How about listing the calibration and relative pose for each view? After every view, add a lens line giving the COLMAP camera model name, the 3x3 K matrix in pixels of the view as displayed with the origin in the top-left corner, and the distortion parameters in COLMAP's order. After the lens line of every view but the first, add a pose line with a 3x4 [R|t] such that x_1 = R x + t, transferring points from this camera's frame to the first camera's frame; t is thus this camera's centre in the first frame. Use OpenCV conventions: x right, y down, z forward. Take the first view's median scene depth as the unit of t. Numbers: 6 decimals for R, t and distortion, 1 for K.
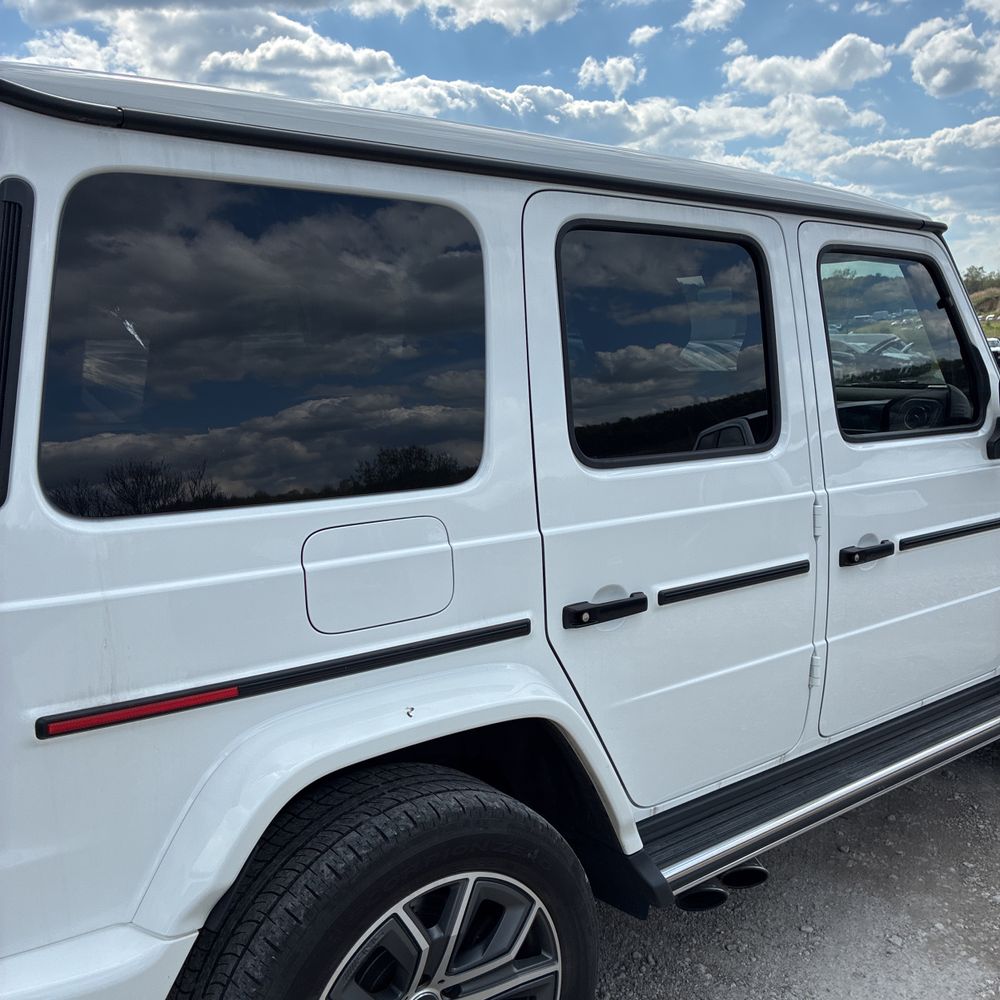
lens RADIAL K [[1008.8, 0, 512.4], [0, 1008.8, 497.0], [0, 0, 1]] dist [0.018011, 0.000000]
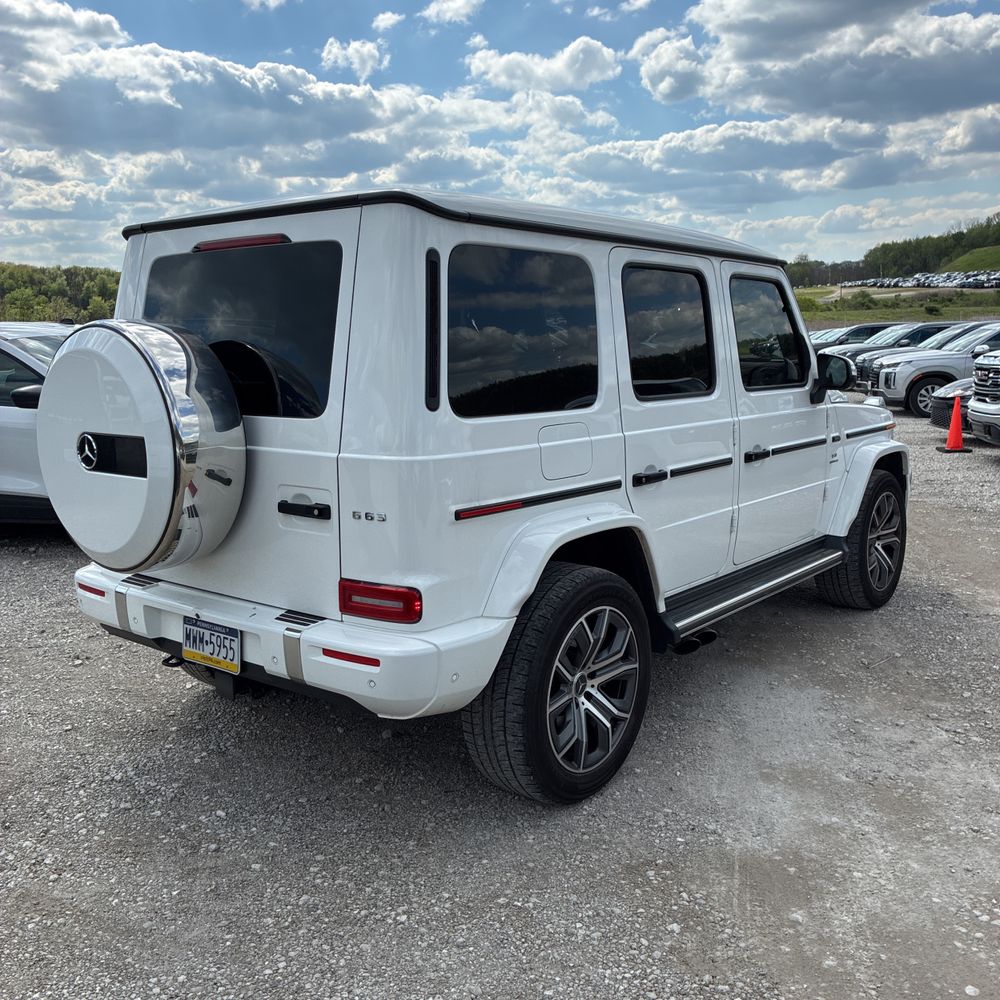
lens RADIAL K [[1008.8, 0, 496.4], [0, 1008.8, 493.2], [0, 0, 1]] dist [0.018011, 0.000000]
pose [[0.974325, -0.025431, 0.223707, -0.474732], [0.023362, 0.999656, 0.011891, 0.090680], [-0.223933, -0.006359, 0.974584, -0.581659]]
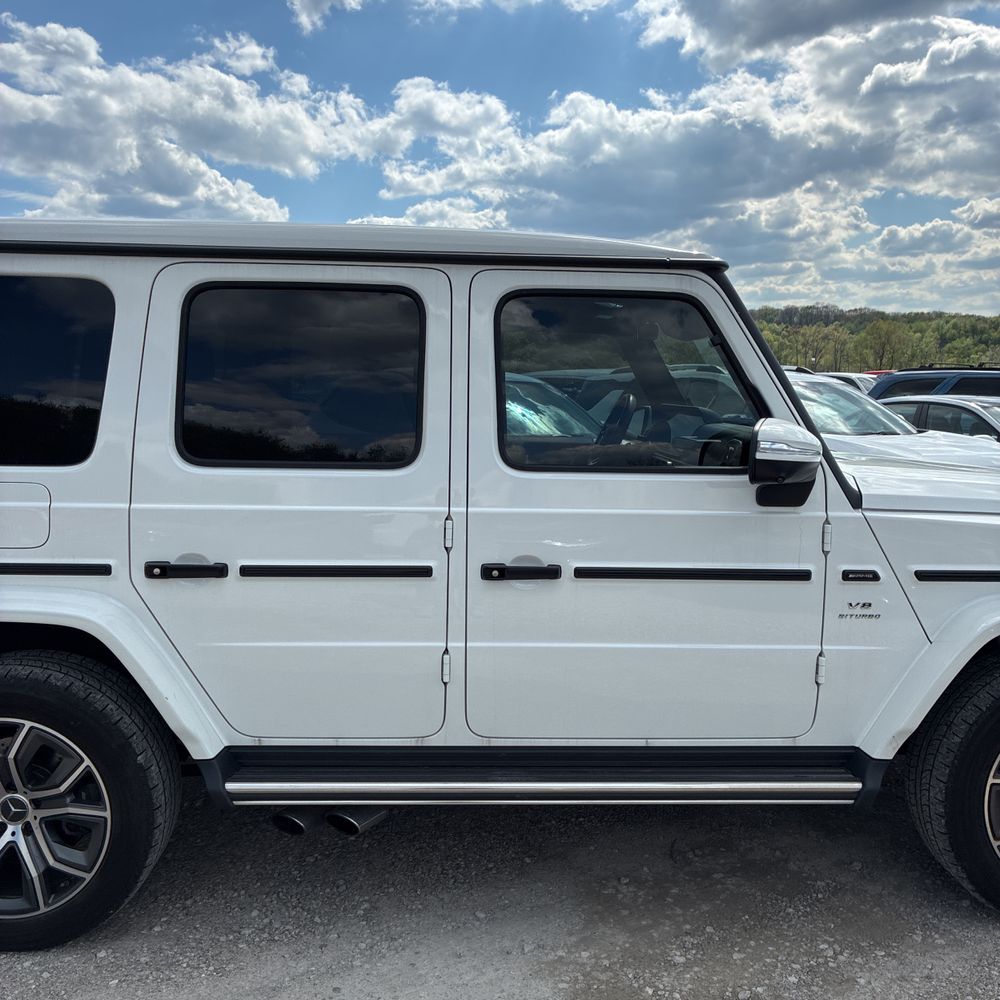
lens RADIAL K [[1008.8, 0, 507.3], [0, 1008.8, 477.2], [0, 0, 1]] dist [0.018011, 0.000000]
pose [[0.813983, 0.086854, -0.574358, 0.969877], [-0.107723, 0.994178, -0.002328, -0.043401], [0.570812, 0.063767, 0.818601, 0.107220]]
